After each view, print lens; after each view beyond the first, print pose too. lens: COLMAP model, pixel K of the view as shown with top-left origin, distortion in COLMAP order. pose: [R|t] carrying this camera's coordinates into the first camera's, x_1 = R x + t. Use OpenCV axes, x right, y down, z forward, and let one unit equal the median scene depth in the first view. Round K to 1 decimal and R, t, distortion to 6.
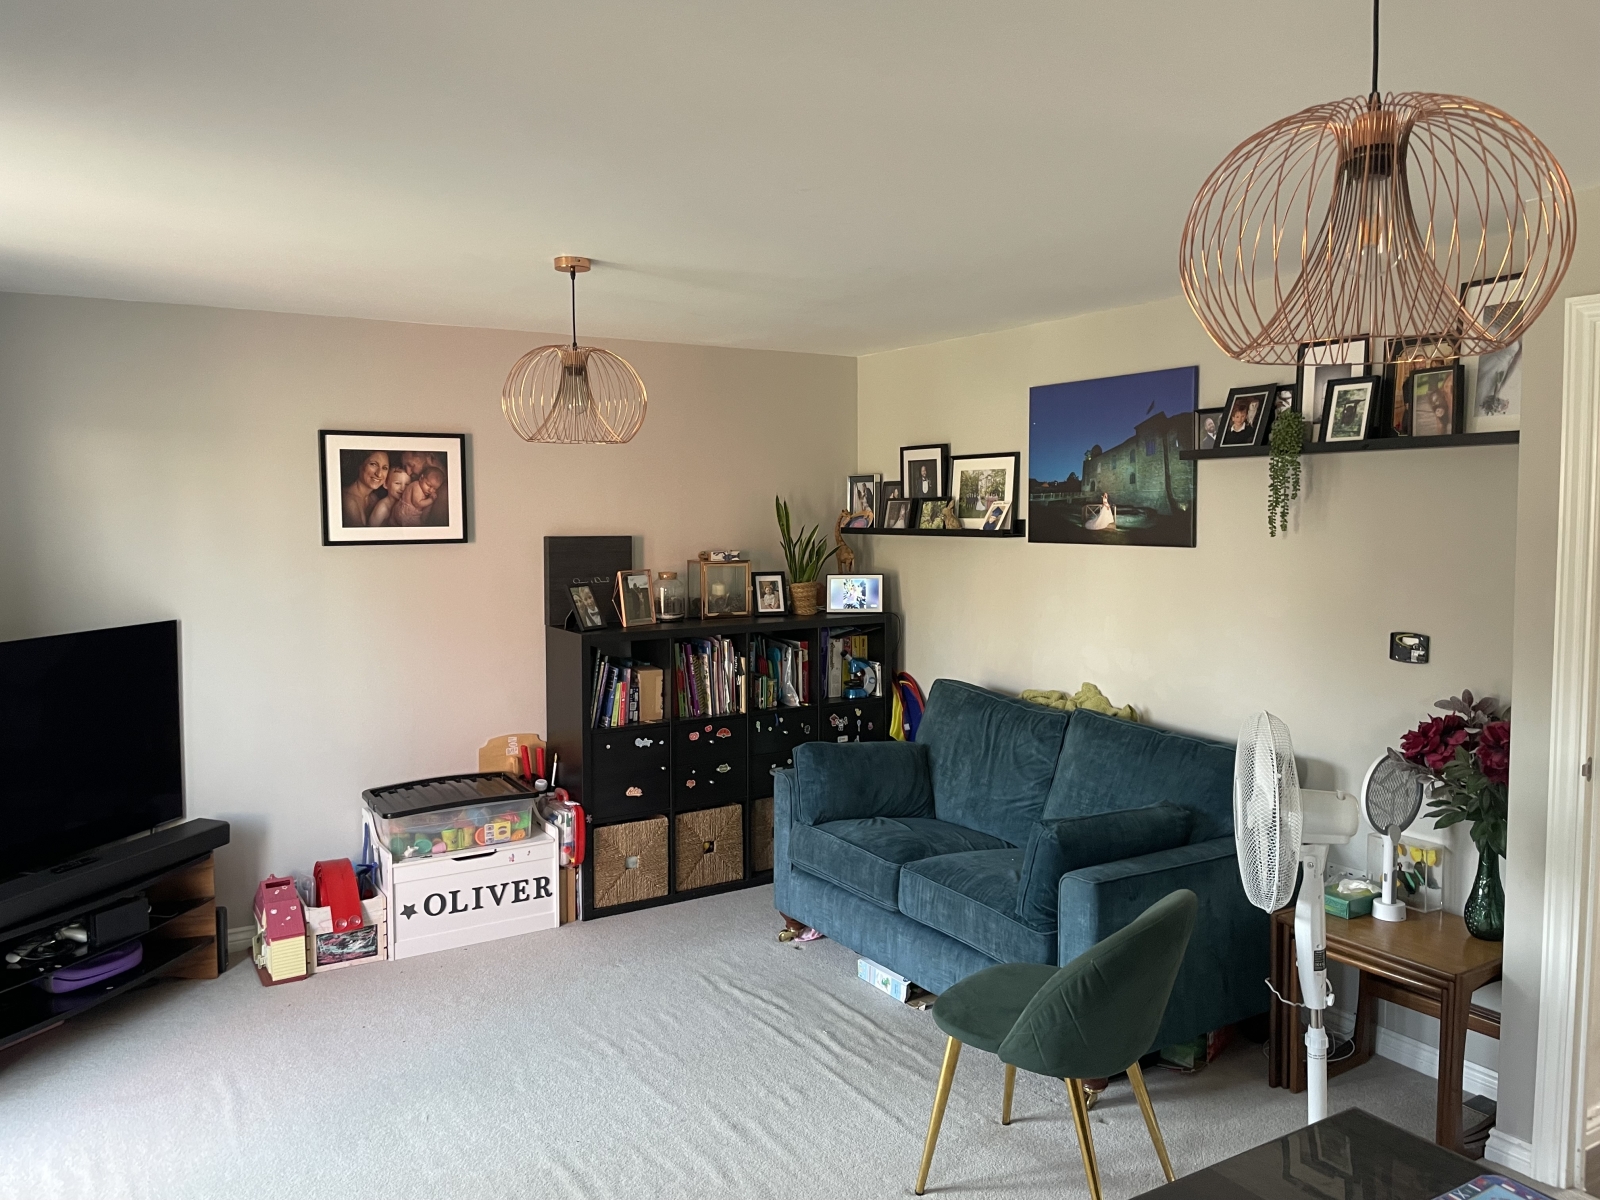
lens RADIAL K [[1222.9, 0, 806.3], [0, 1222.9, 593.2], [0, 0, 1]] dist [0.100905, -0.142330]
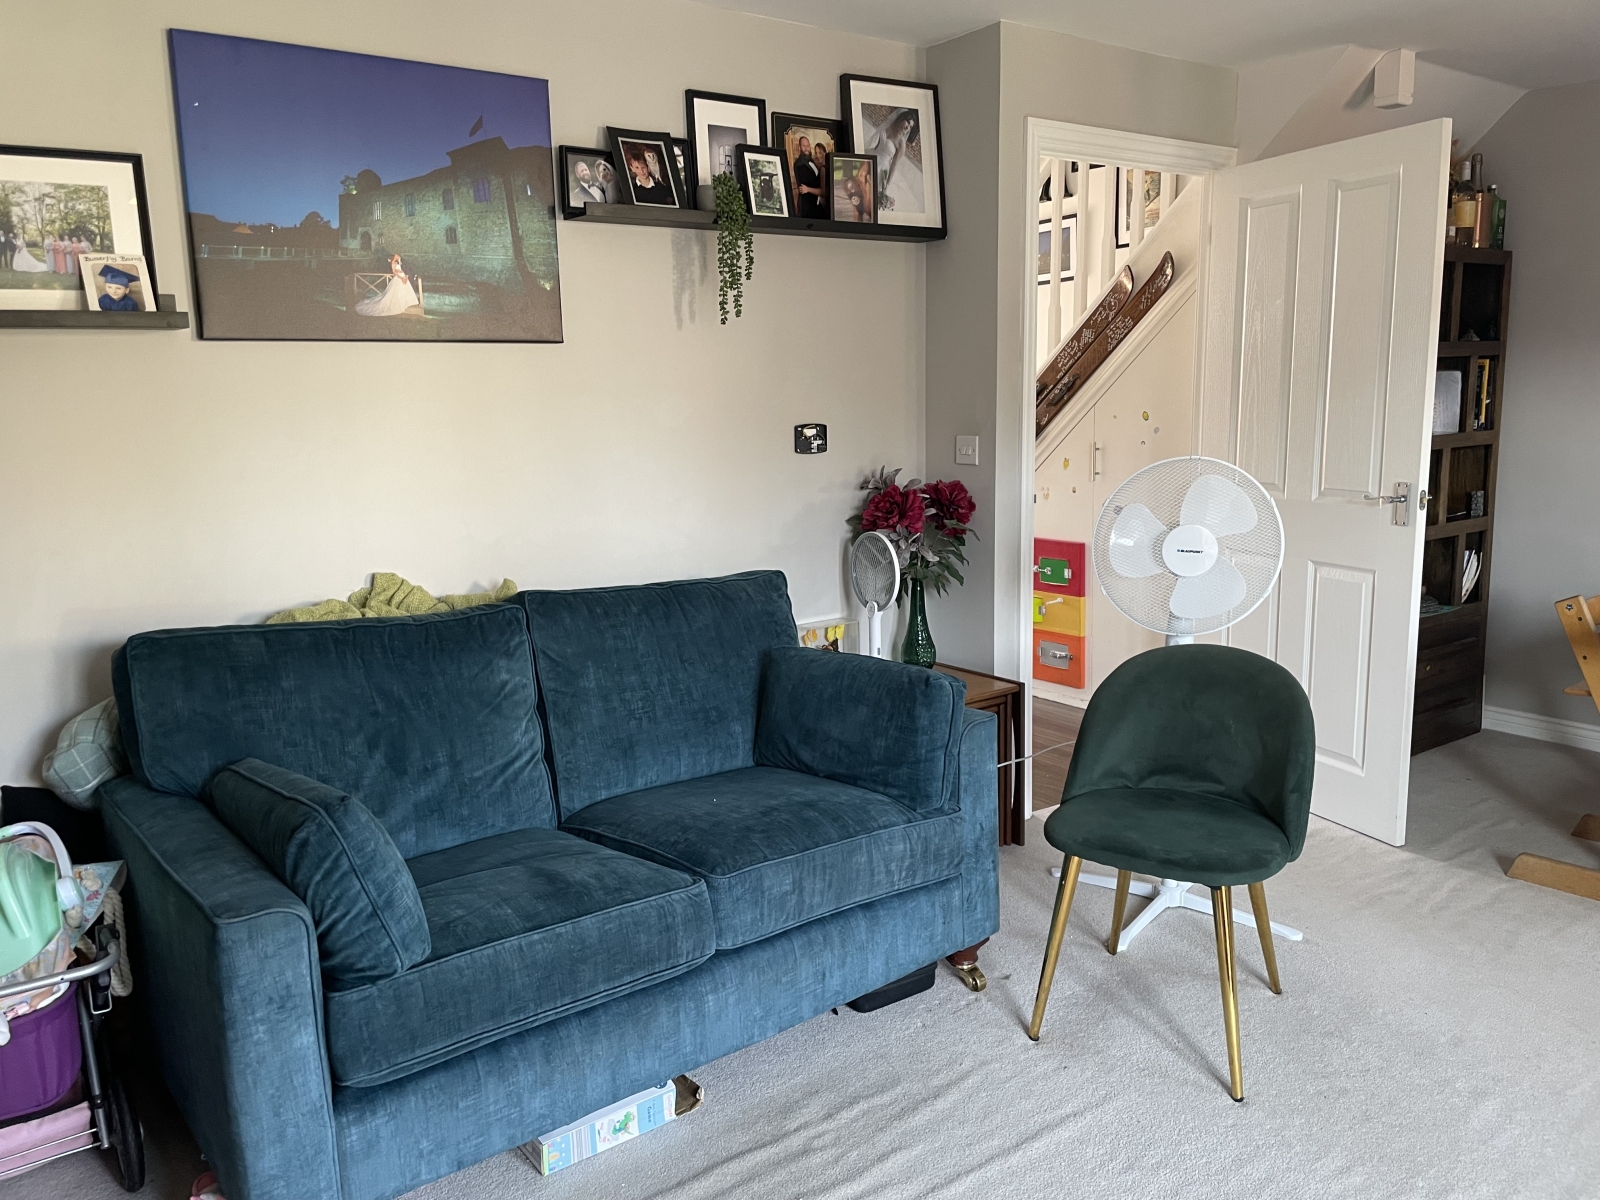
lens RADIAL K [[1222.9, 0, 806.3], [0, 1222.9, 593.2], [0, 0, 1]] dist [0.100905, -0.142330]
pose [[-0.092918, -0.161464, 0.982495, -0.403791], [0.091325, 0.981222, 0.169892, -0.002111], [-0.991477, 0.105513, -0.076428, 0.847852]]
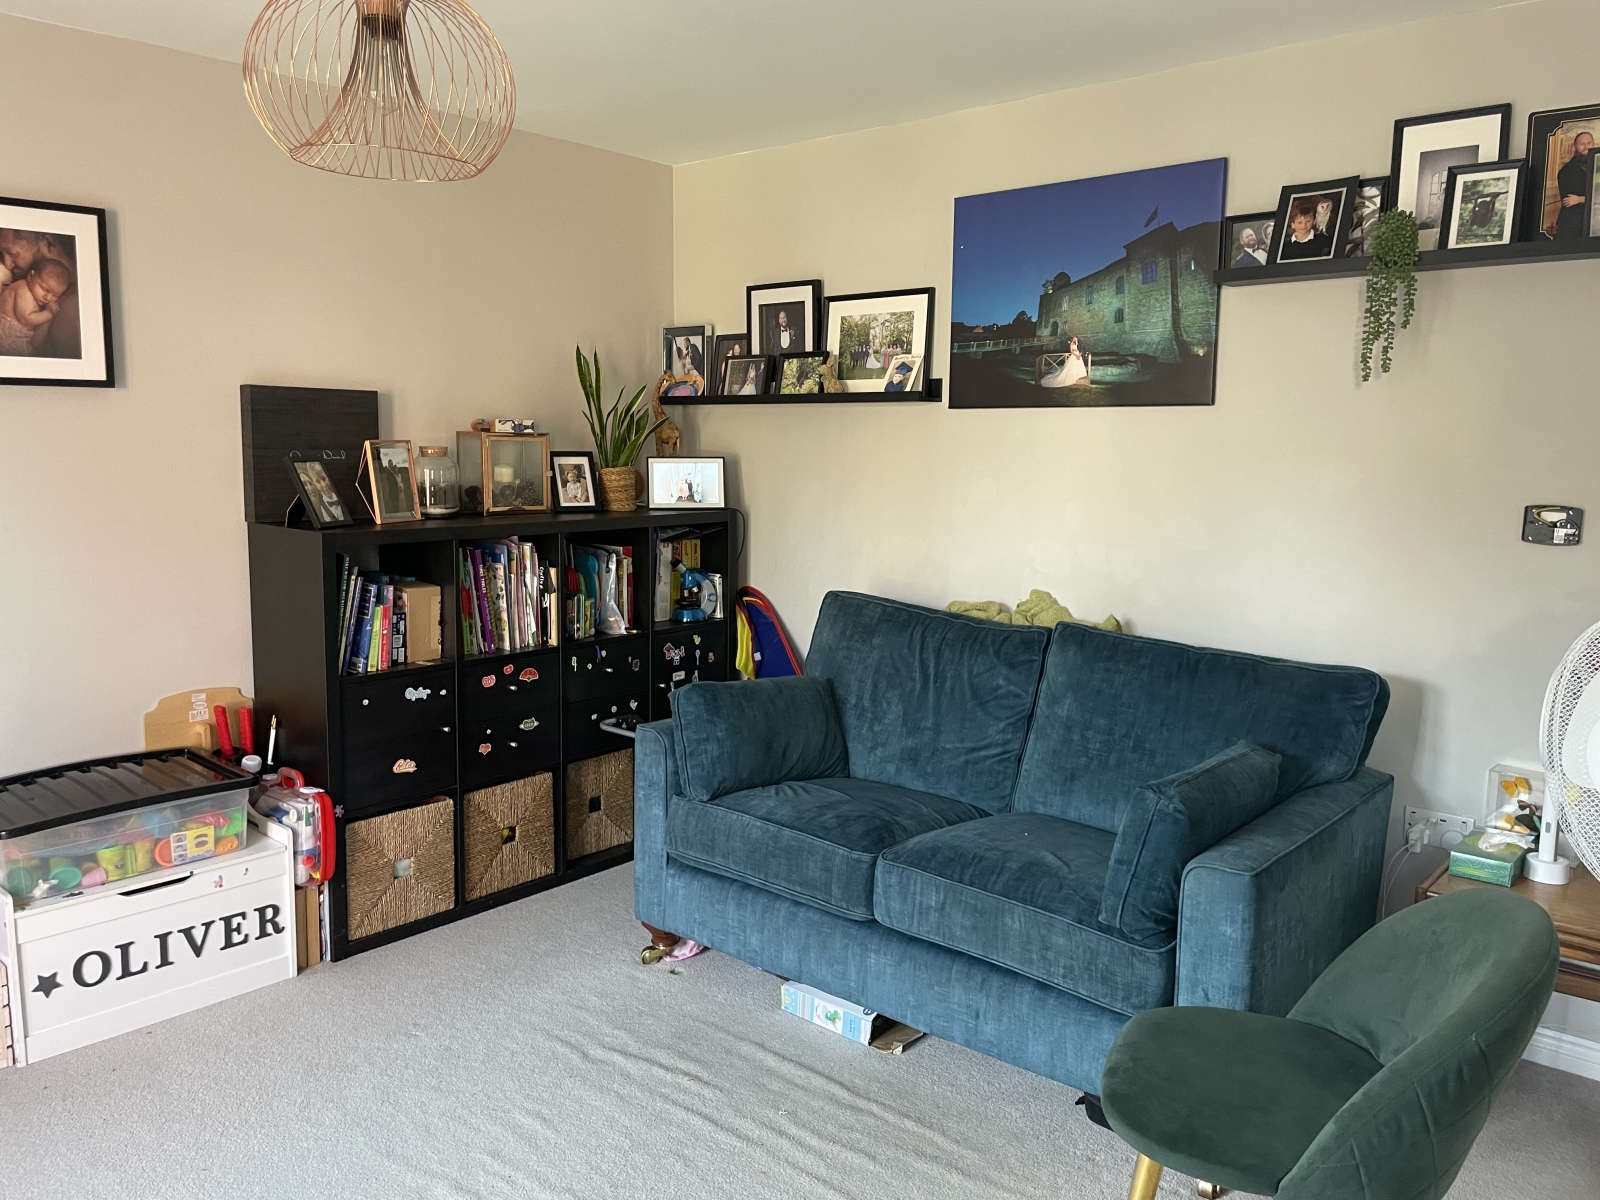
lens RADIAL K [[1222.9, 0, 806.3], [0, 1222.9, 593.2], [0, 0, 1]] dist [0.100905, -0.142330]
pose [[0.956189, -0.021293, 0.291976, -0.136038], [0.004665, 0.998333, 0.057527, 0.030572], [-0.292714, -0.053645, 0.954694, 0.312568]]
